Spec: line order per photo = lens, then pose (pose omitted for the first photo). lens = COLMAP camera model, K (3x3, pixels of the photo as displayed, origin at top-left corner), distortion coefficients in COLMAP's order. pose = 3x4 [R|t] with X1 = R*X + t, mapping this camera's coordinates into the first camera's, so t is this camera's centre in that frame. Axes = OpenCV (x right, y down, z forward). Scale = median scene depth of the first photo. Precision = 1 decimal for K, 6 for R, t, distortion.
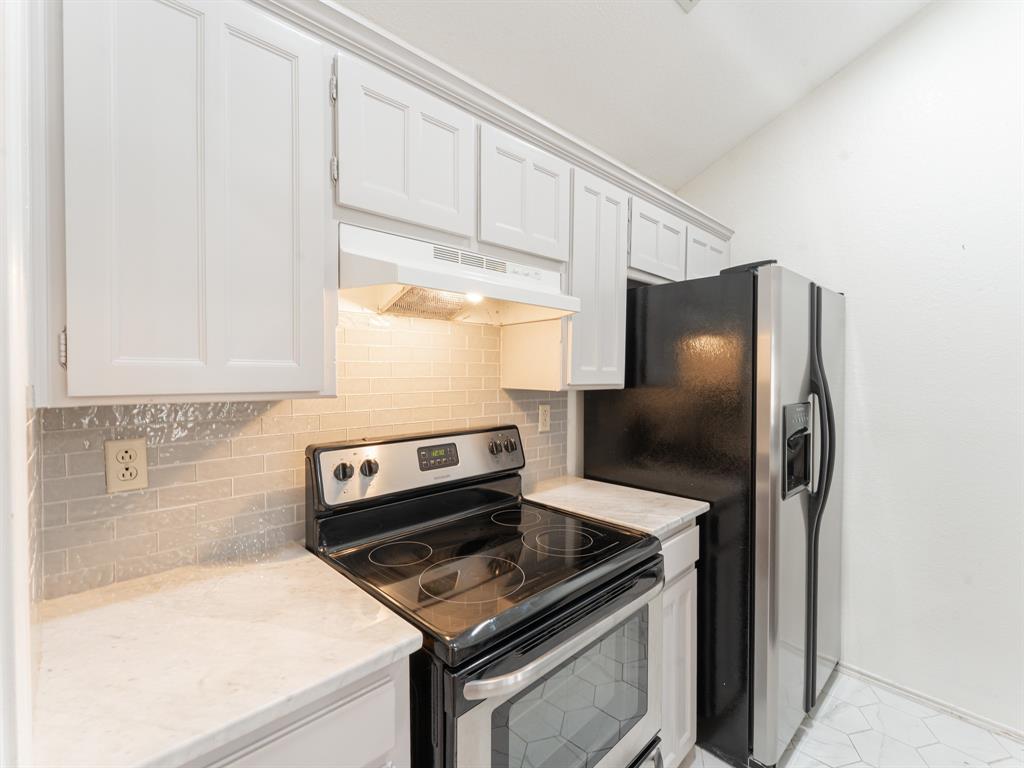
lens RADIAL K [[464.1, 0, 516.3], [0, 464.1, 380.3], [0, 0, 1]] dist [-0.000613, 0.000304]
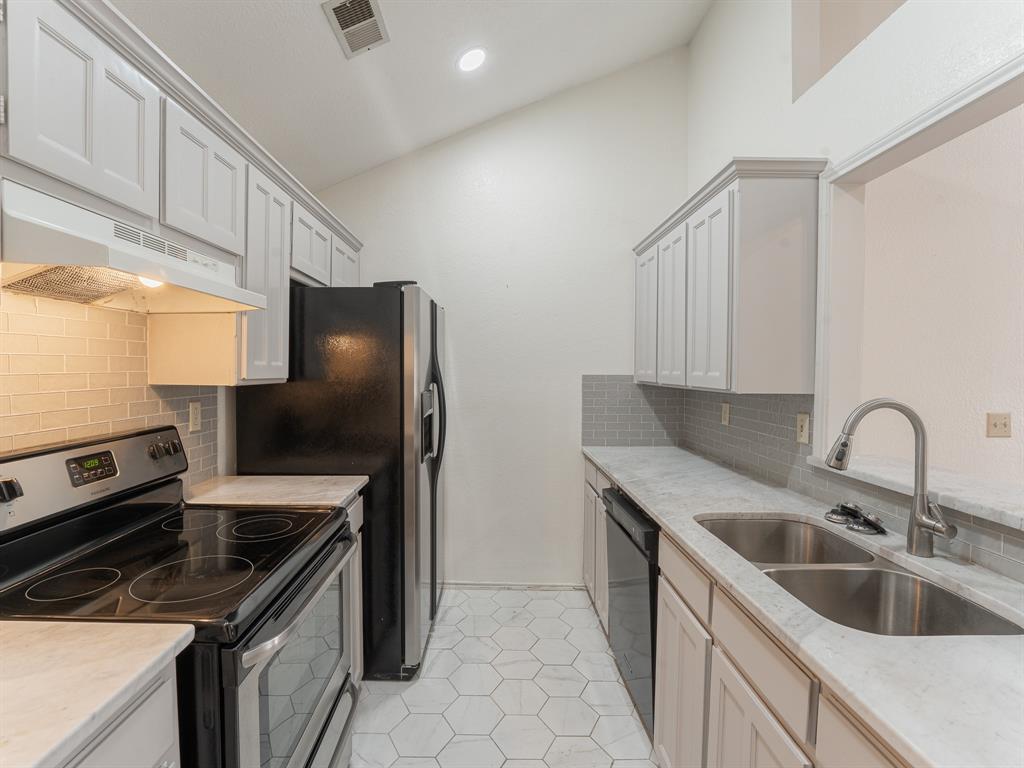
lens RADIAL K [[478.3, 0, 487.7], [0, 478.3, 378.4], [0, 0, 1]] dist [-0.019451, 0.000168]
pose [[0.708266, -0.016190, 0.705760, -0.227228], [0.009867, 0.999866, 0.013035, -0.000962], [-0.705877, -0.002269, 0.708331, -0.090499]]
